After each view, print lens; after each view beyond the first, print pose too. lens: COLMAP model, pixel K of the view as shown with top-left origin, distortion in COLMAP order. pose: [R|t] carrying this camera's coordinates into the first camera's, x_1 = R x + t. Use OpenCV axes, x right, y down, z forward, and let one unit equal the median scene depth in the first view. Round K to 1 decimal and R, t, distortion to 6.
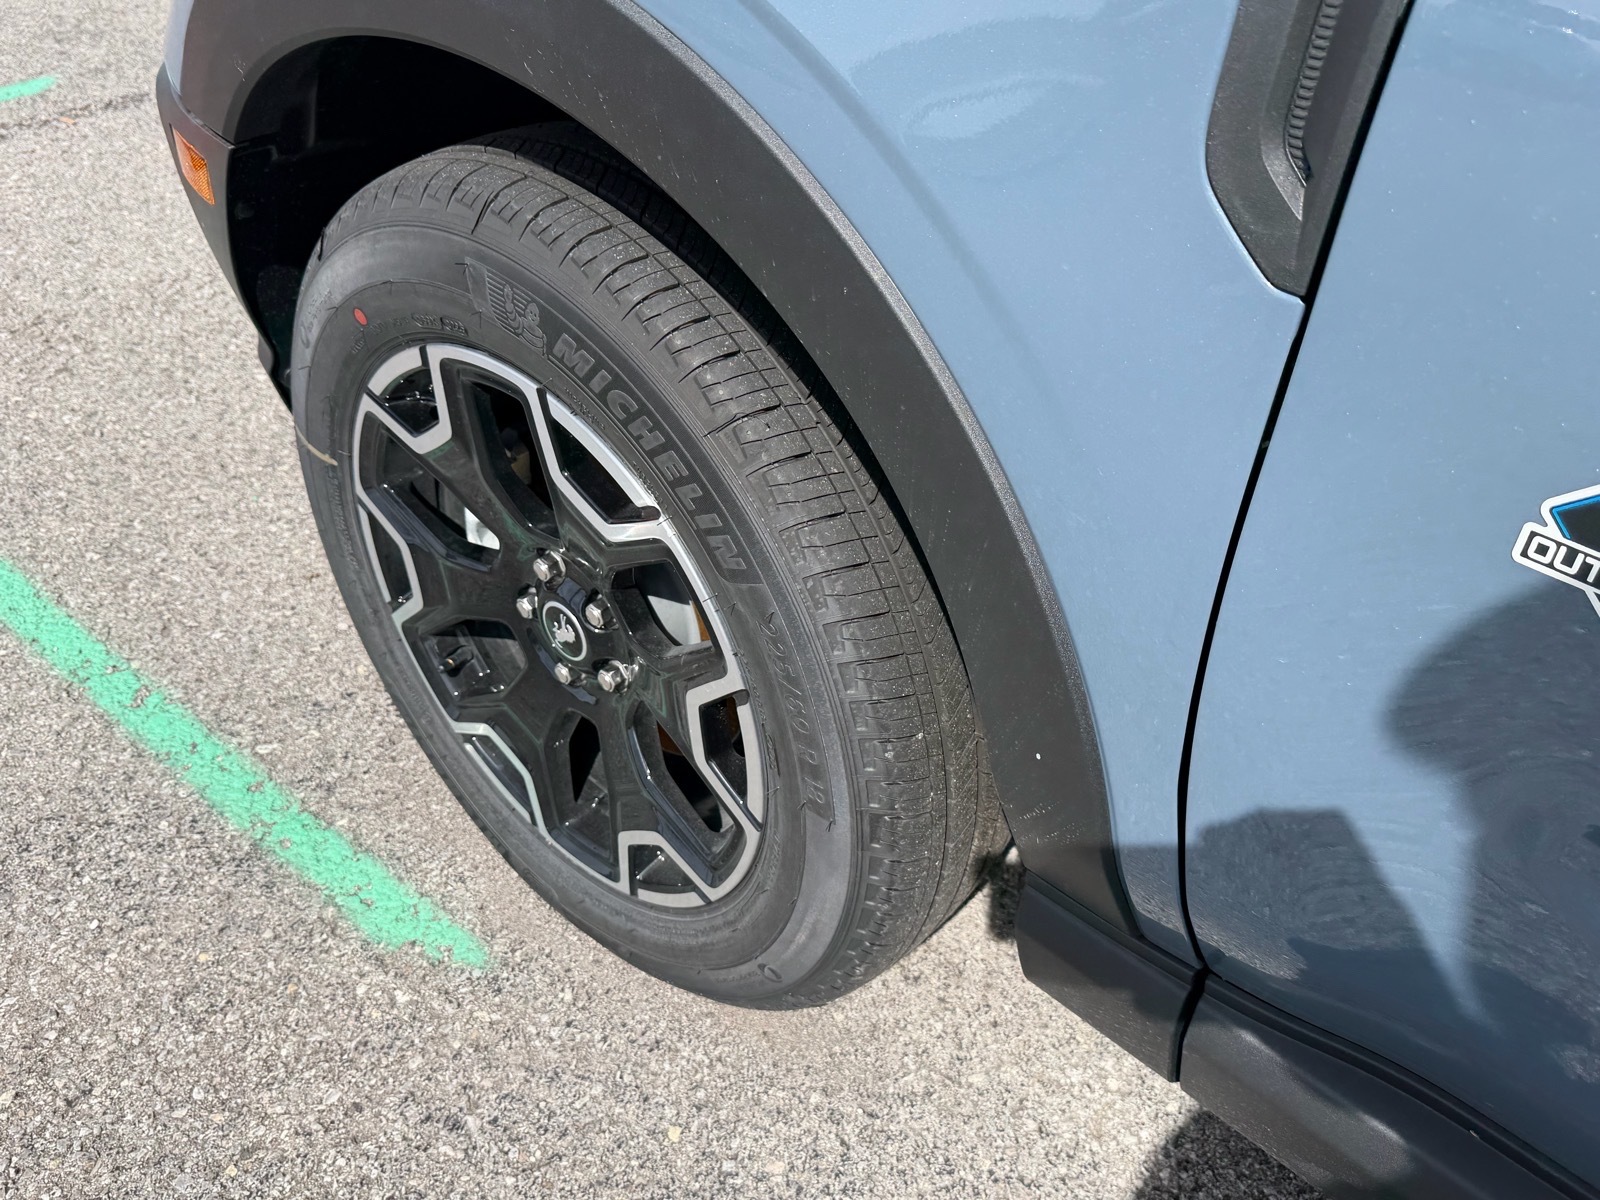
lens RADIAL K [[1299.3, 0, 799.4], [0, 1299.3, 632.5], [0, 0, 1]] dist [0.231334, -0.585792]
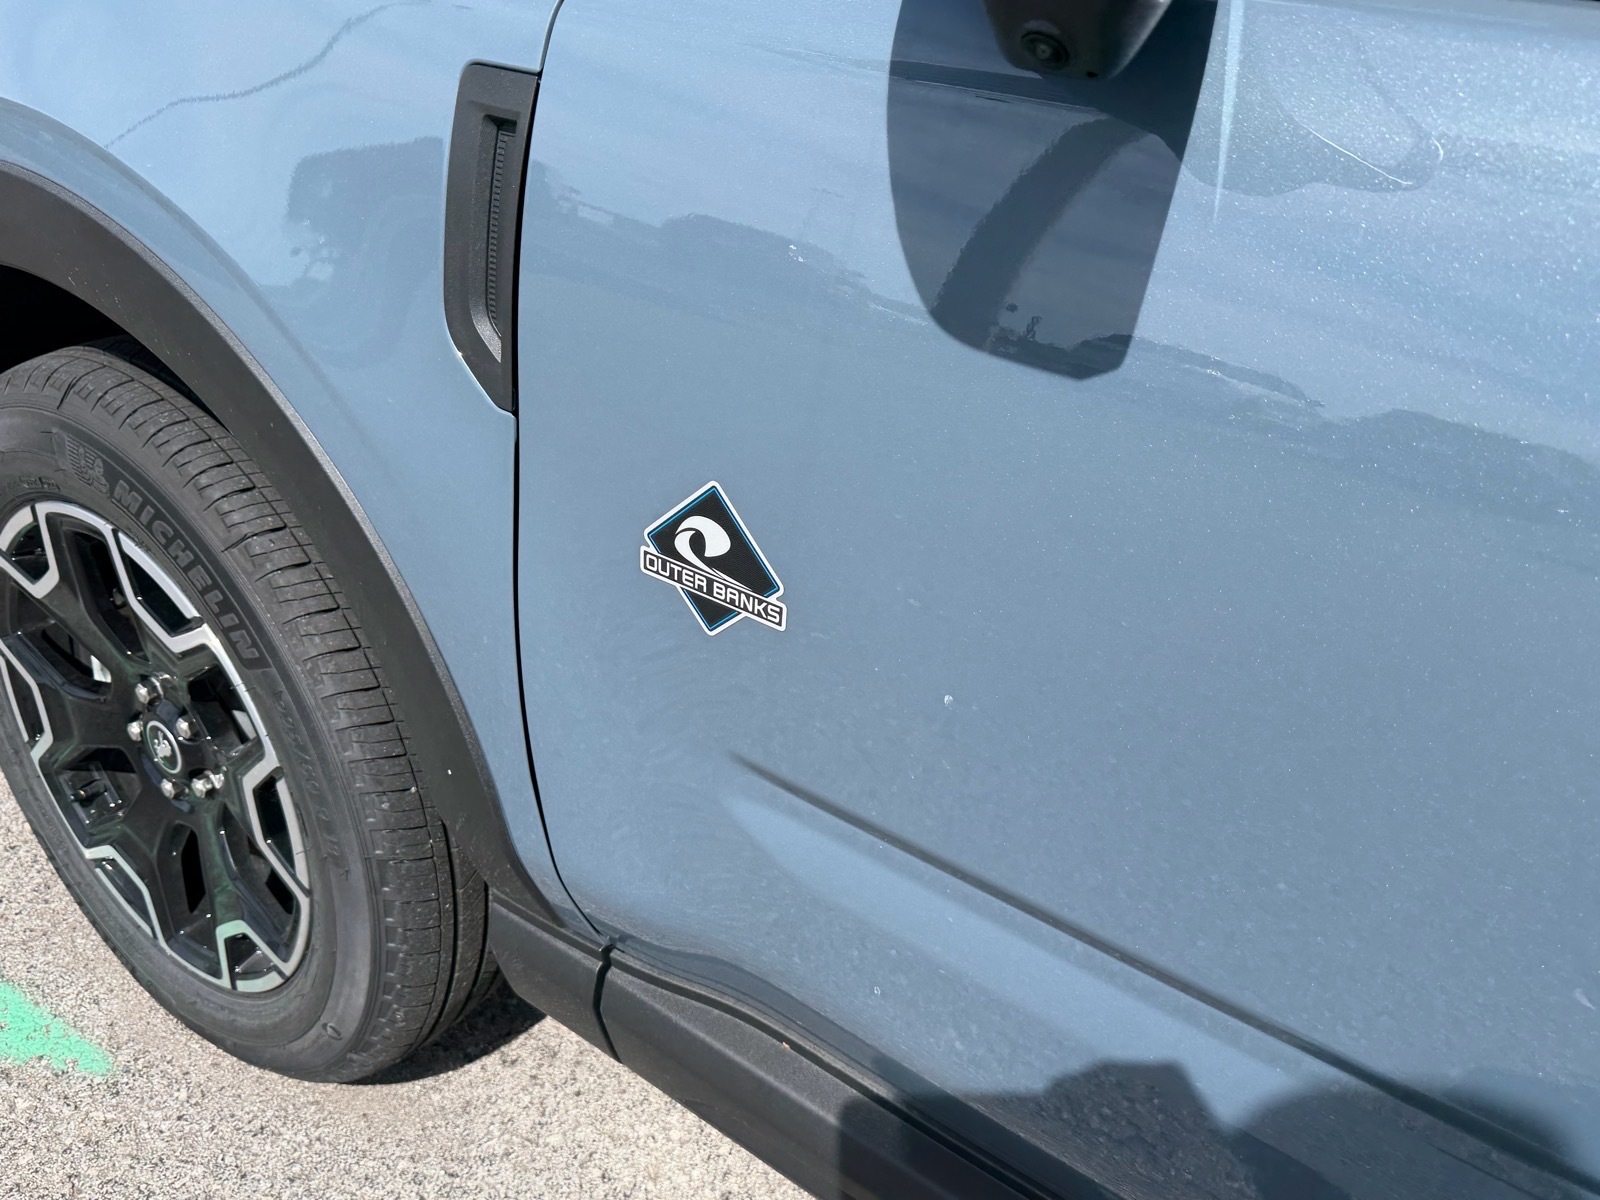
lens RADIAL K [[1319.9, 0, 758.9], [0, 1319.9, 633.0], [0, 0, 1]] dist [0.013911, -0.010288]
pose [[0.993327, -0.028668, 0.111708, 0.196648], [0.046501, 0.985944, -0.160475, 0.103121], [-0.105538, 0.164599, 0.980698, -0.192778]]
